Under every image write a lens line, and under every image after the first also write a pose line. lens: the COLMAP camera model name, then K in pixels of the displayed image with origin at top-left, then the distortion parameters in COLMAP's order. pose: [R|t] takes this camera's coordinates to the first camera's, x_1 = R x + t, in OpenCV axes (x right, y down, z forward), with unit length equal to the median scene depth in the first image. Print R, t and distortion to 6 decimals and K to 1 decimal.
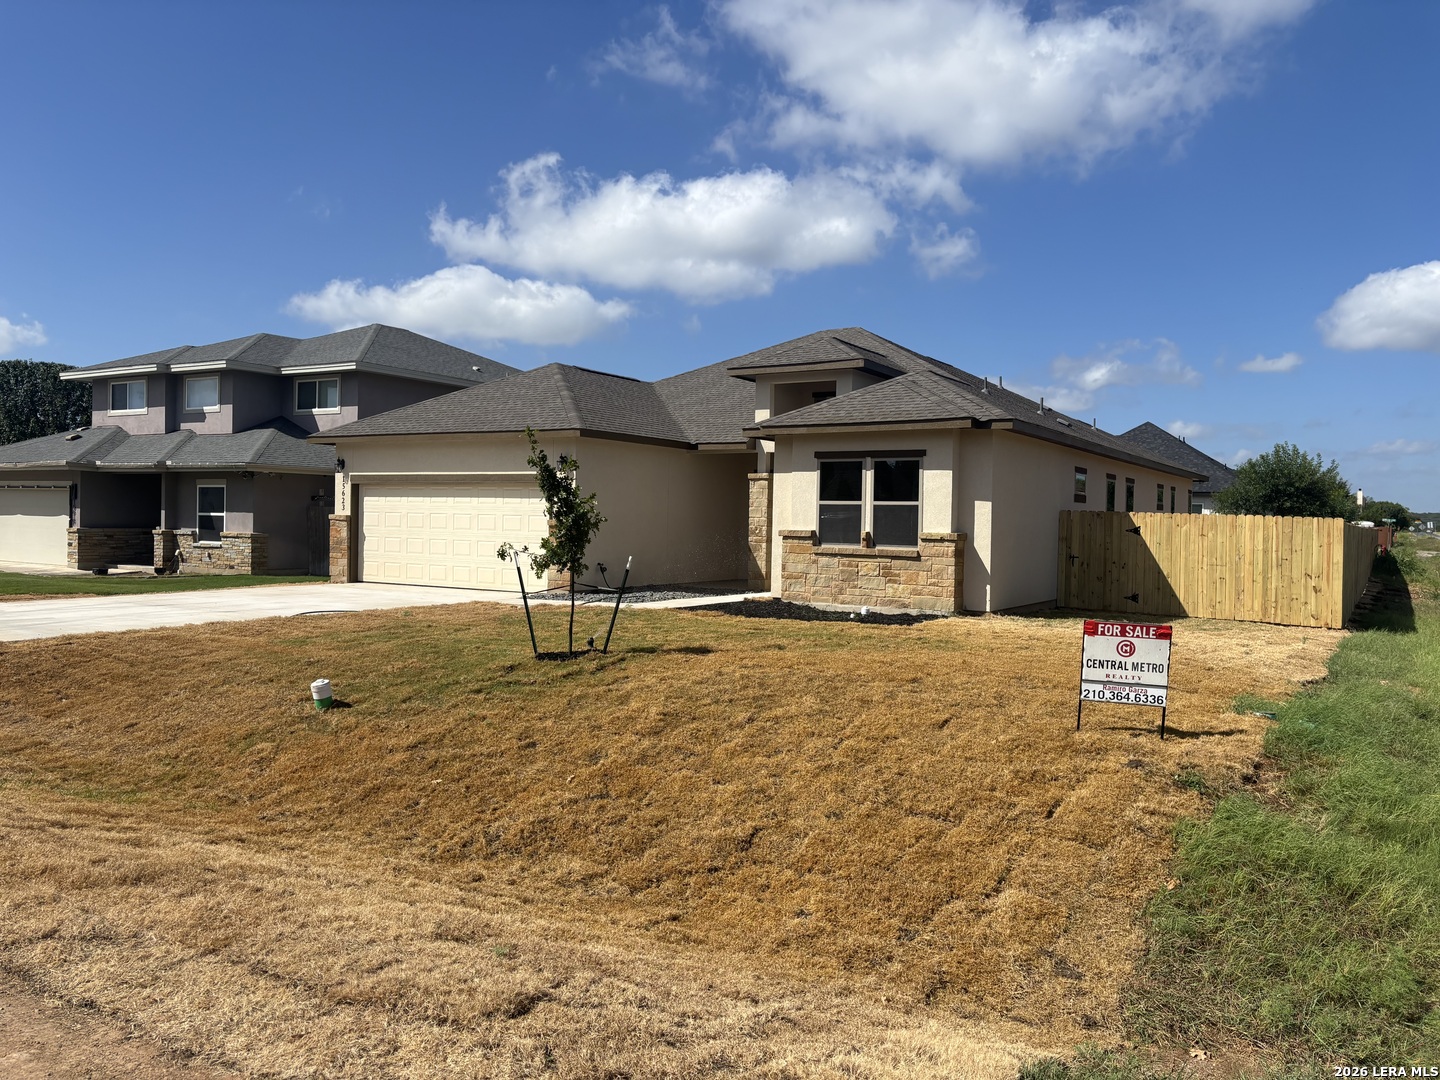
lens RADIAL K [[1079.6, 0, 763.3], [0, 1079.6, 512.3], [0, 0, 1]] dist [0.063946, -0.041414]
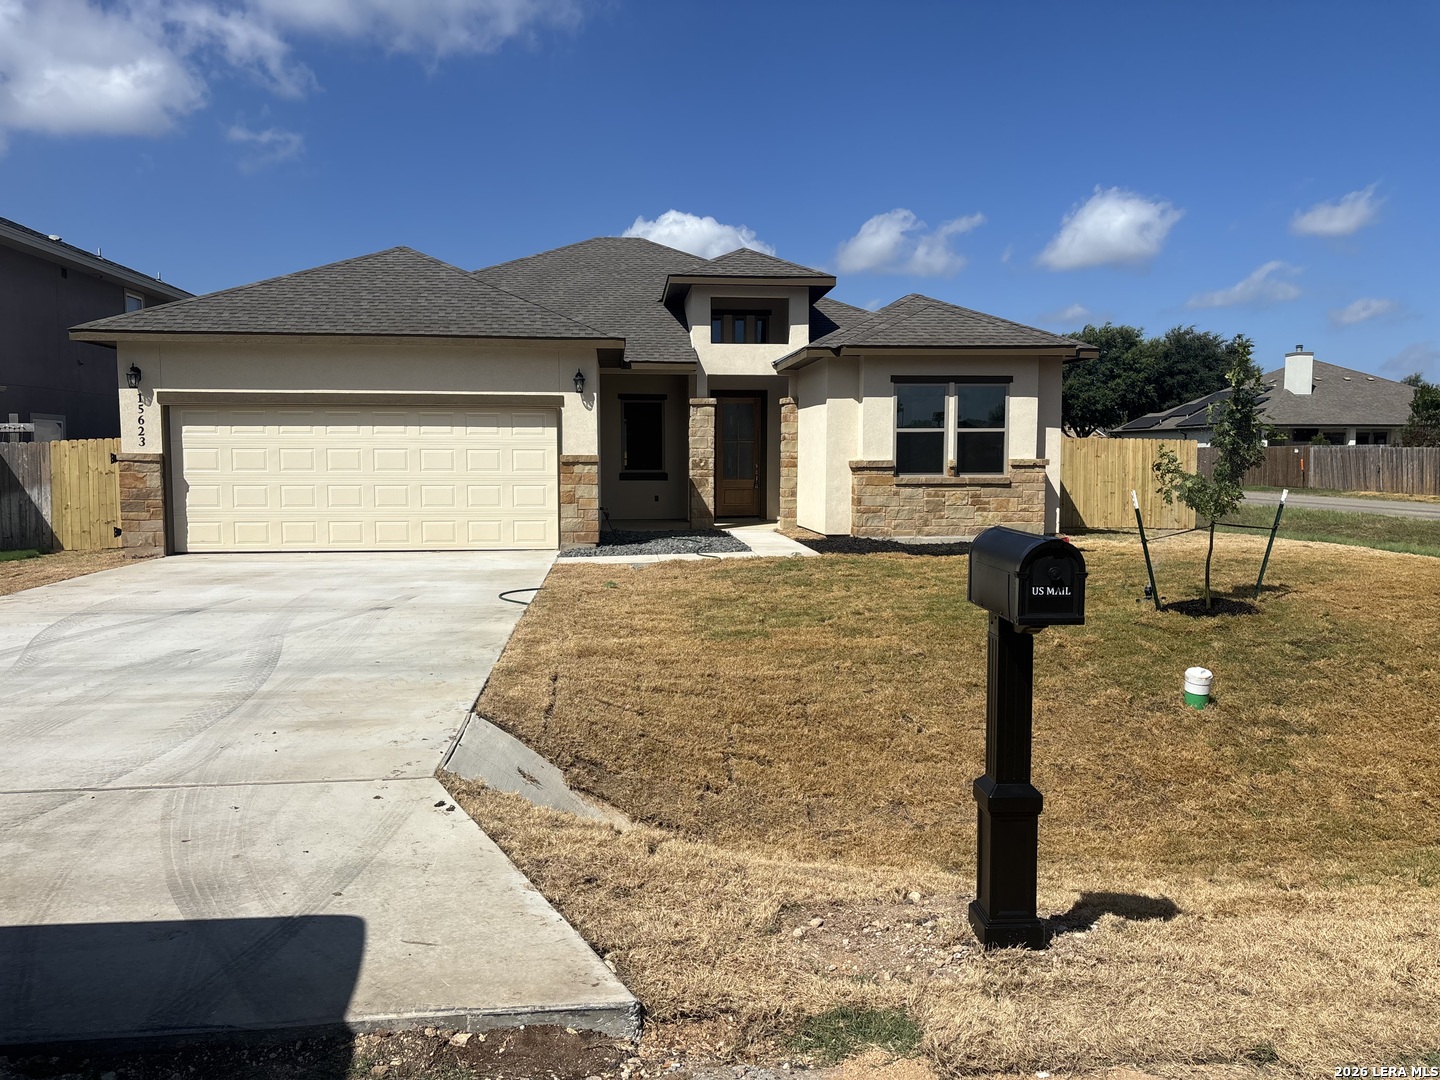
lens RADIAL K [[1079.6, 0, 721.3], [0, 1079.6, 535.5], [0, 0, 1]] dist [0.063946, -0.041414]
pose [[0.799765, -0.064776, 0.596808, -0.622790], [0.011559, 0.995639, 0.092575, -0.006783], [-0.600201, -0.067140, 0.797026, 0.327331]]
